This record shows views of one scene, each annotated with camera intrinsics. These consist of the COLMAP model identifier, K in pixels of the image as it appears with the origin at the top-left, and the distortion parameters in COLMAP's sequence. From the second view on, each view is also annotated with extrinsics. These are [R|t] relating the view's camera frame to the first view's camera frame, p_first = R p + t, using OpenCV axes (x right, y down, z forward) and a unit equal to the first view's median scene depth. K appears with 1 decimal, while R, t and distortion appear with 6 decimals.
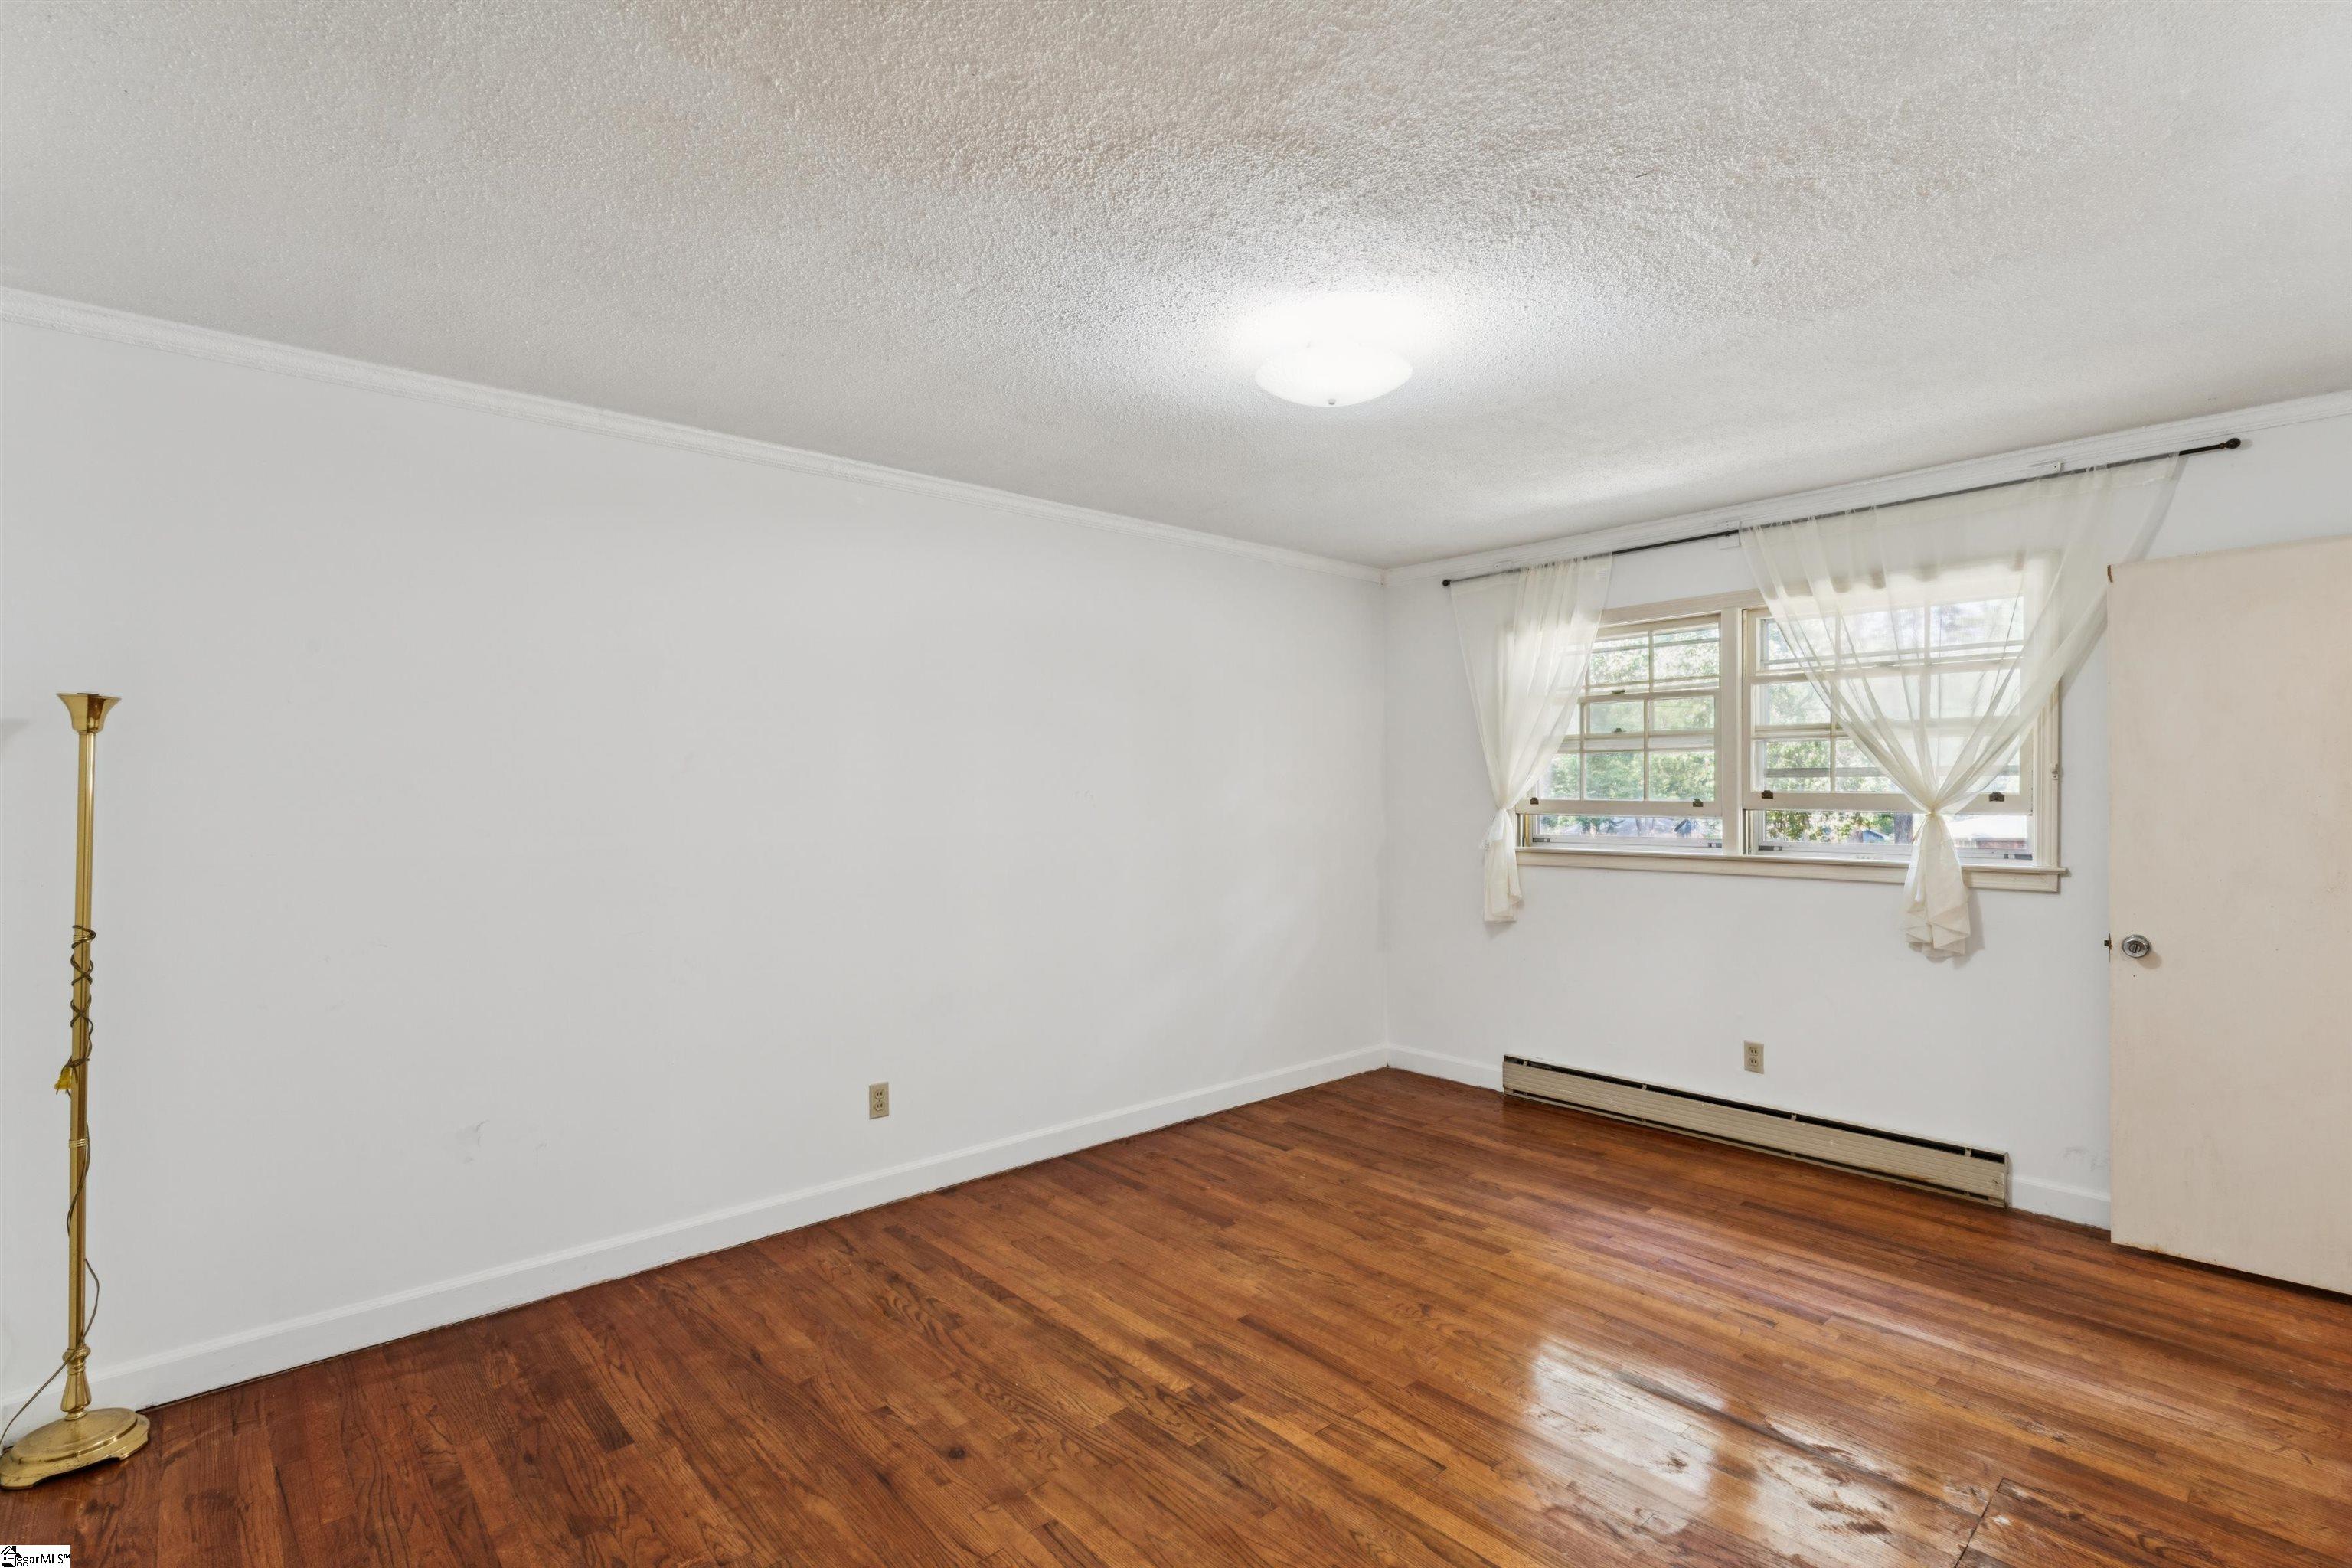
lens RADIAL K [[1096.1, 0, 1179.5], [0, 1096.1, 797.3], [0, 0, 1]] dist [-0.001253, -0.000423]
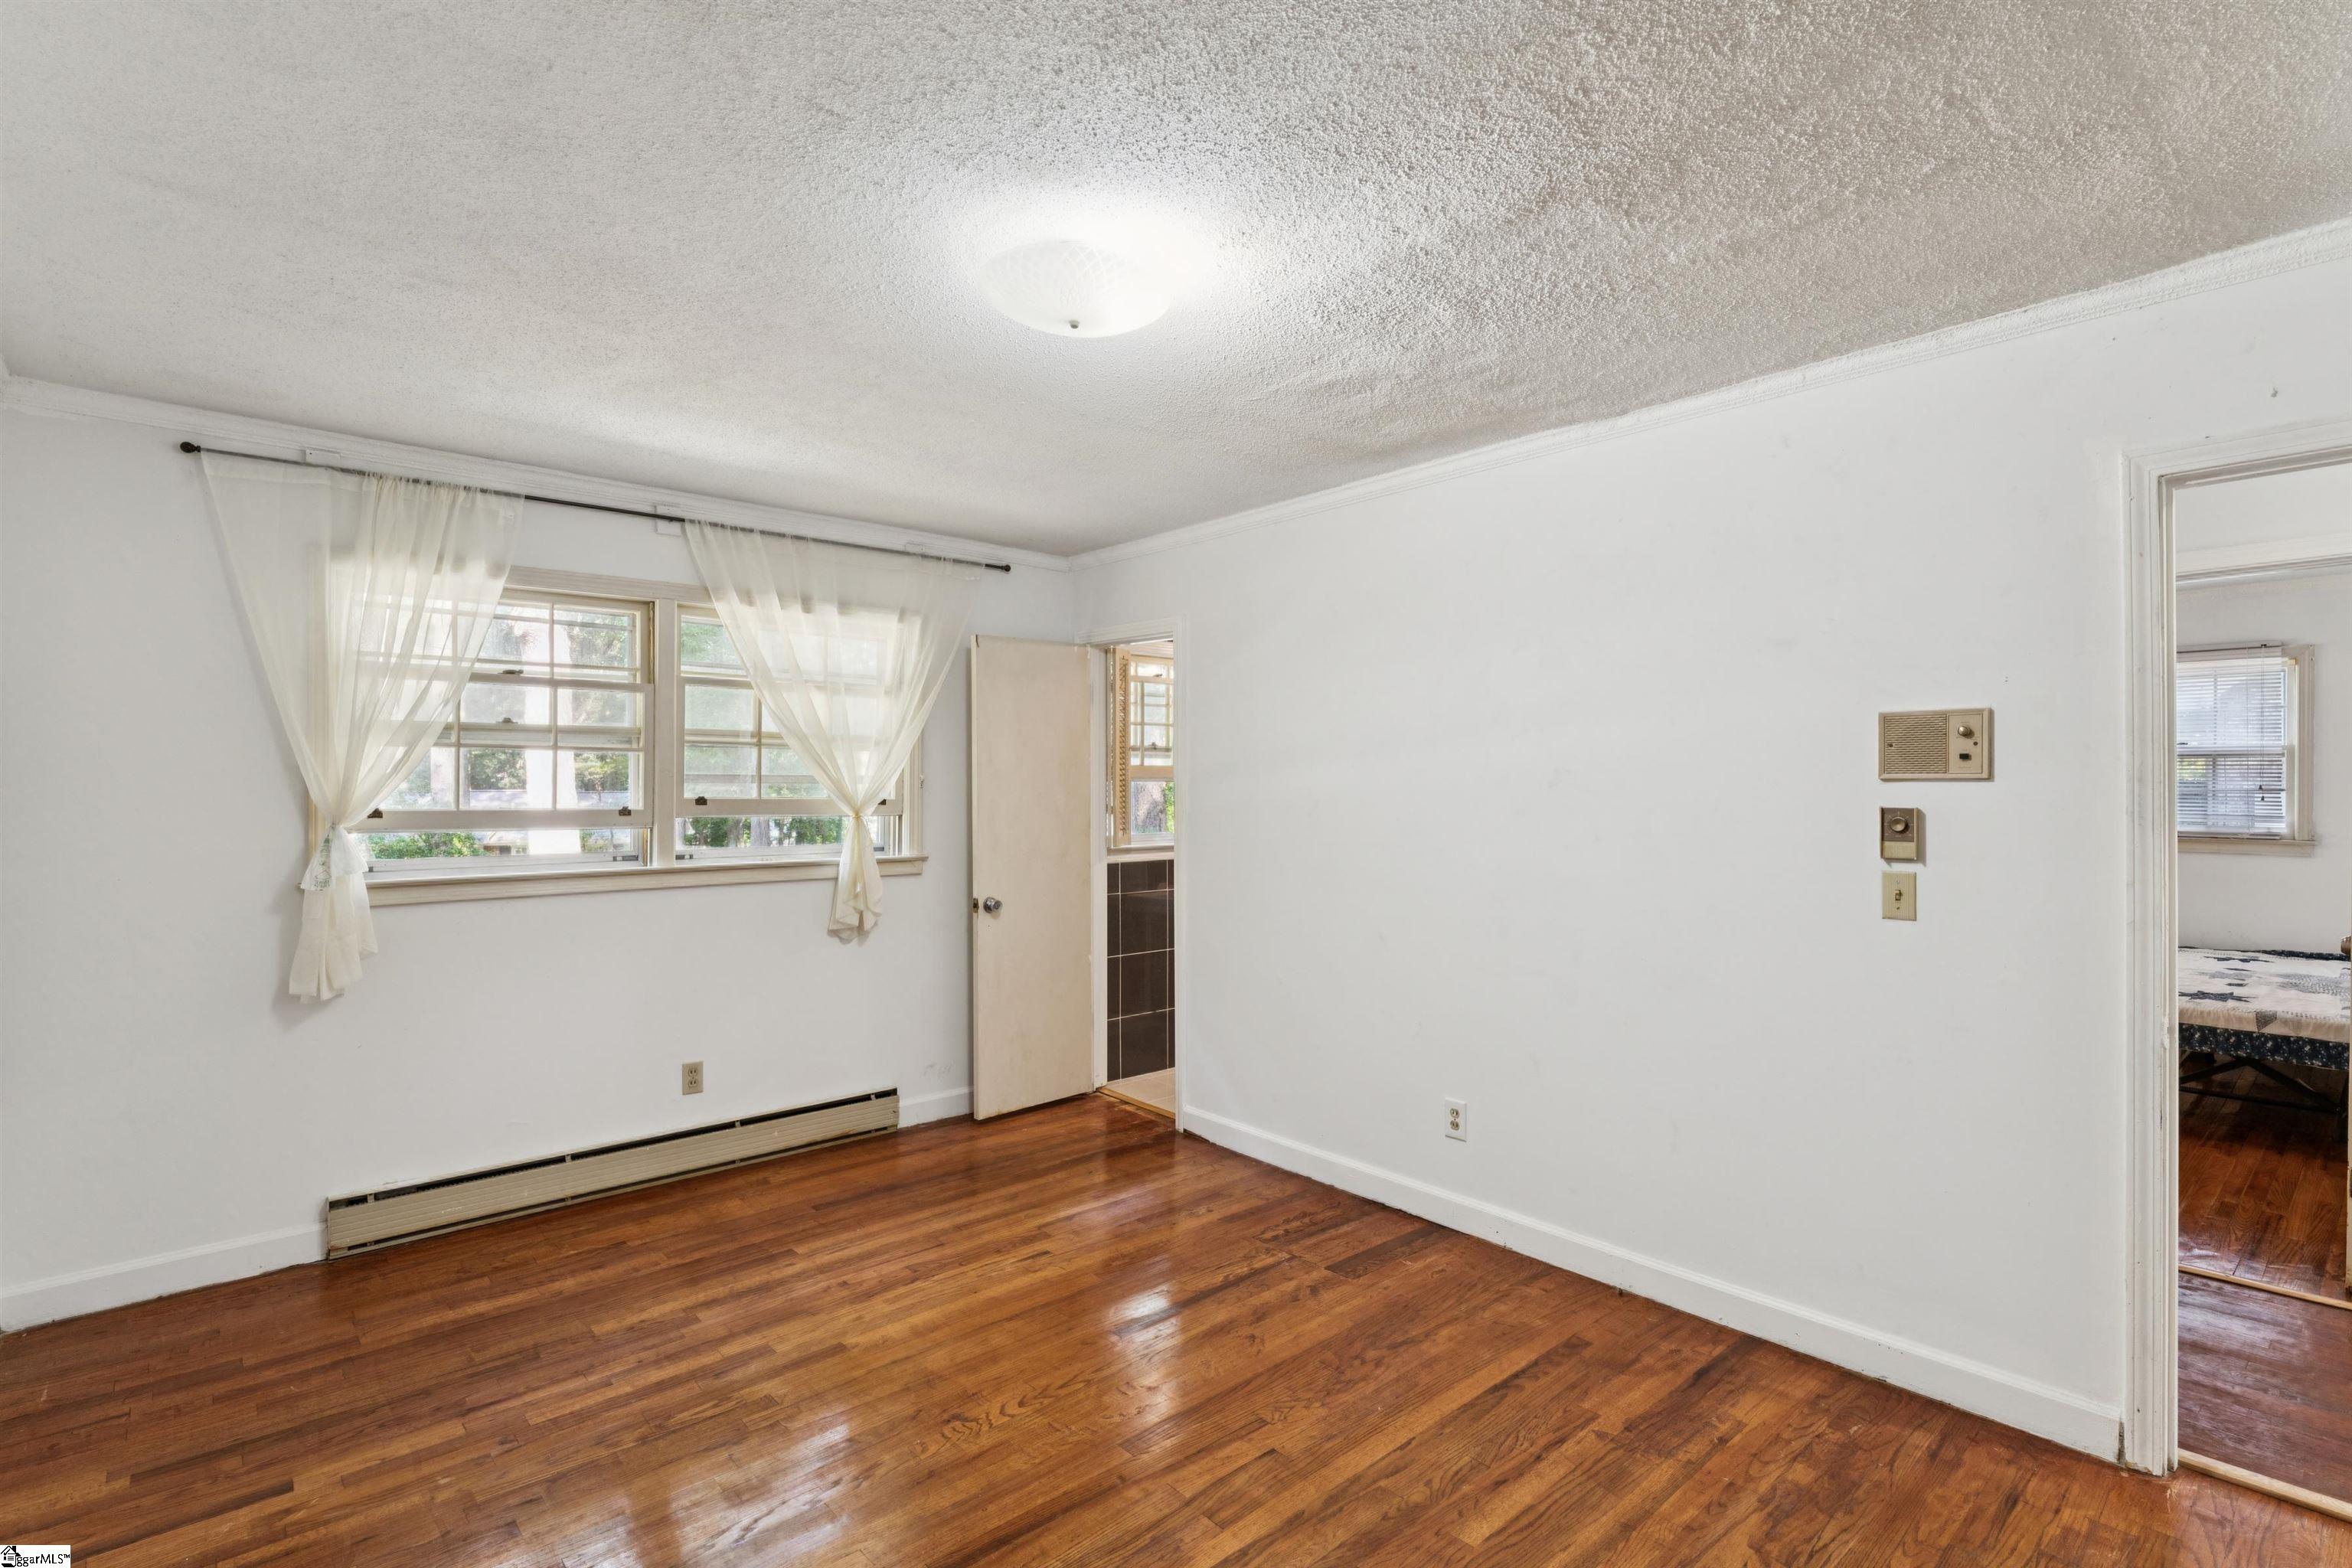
lens RADIAL K [[1096.1, 0, 1174.9], [0, 1096.1, 790.6], [0, 0, 1]] dist [-0.001253, -0.000423]
pose [[0.004398, 0.003761, 0.999983, -0.470787], [0.009482, 0.999948, -0.003803, -0.004681], [-0.999945, 0.009499, 0.004362, 0.640003]]
